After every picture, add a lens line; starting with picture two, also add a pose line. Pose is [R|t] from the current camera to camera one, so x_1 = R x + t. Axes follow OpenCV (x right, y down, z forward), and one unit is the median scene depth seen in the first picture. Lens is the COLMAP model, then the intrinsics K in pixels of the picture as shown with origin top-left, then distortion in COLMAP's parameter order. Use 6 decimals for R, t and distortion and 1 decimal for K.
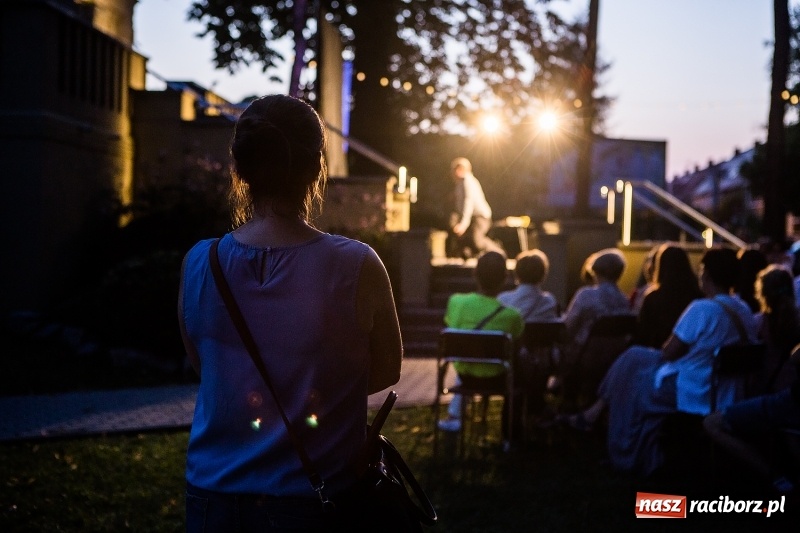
lens RADIAL K [[1177.5, 0, 400.0], [0, 1177.5, 242.9], [0, 0, 1]] dist [0.013945, 0.051847]
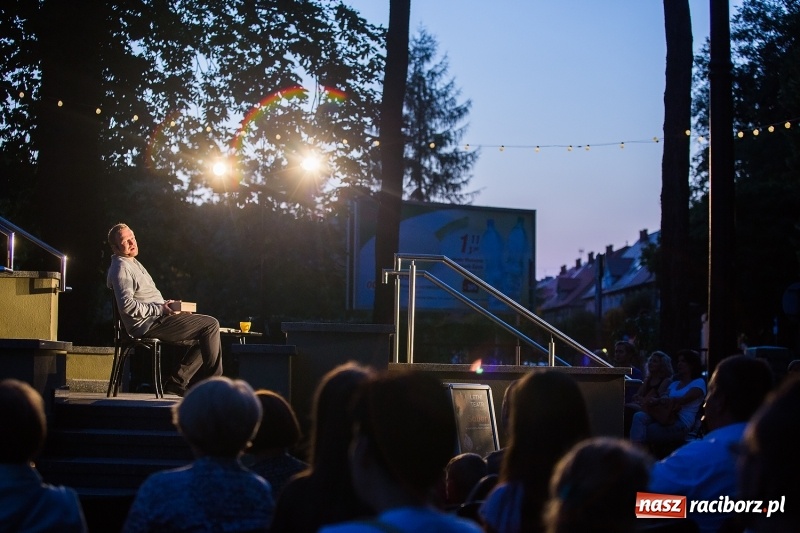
lens RADIAL K [[1566.6, 0, 400.0], [0, 1566.6, 266.5], [0, 0, 1]] dist [-0.377107, 0.072756]
pose [[0.993595, -0.000880, 0.113000, 0.089754], [0.007779, 0.998130, -0.060625, 0.000311], [-0.112736, 0.061116, 0.991744, 0.215988]]
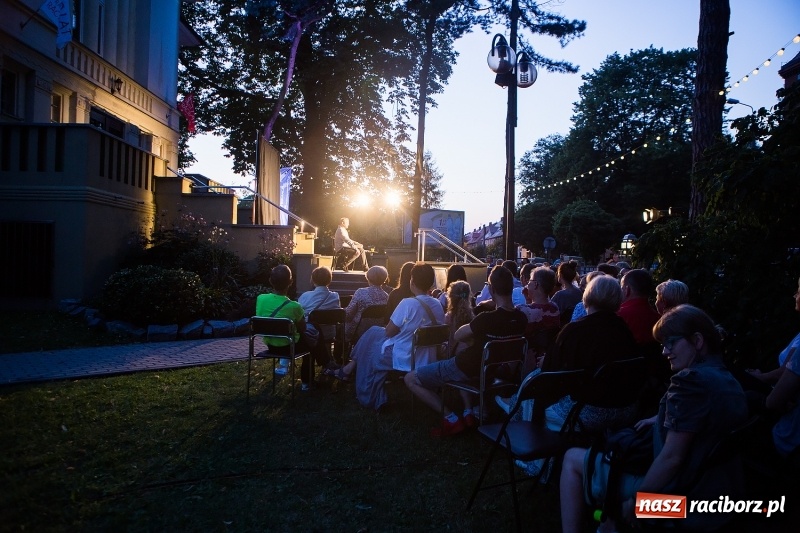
lens RADIAL K [[536.8, 0, 400.0], [0, 536.8, 266.5], [0, 0, 1]] dist [-0.054472, 0.003919]
pose [[0.997029, 0.000609, 0.077021, 0.079060], [-0.001508, 0.999932, 0.011606, -0.000699], [-0.077009, -0.011688, 0.996962, 0.122751]]
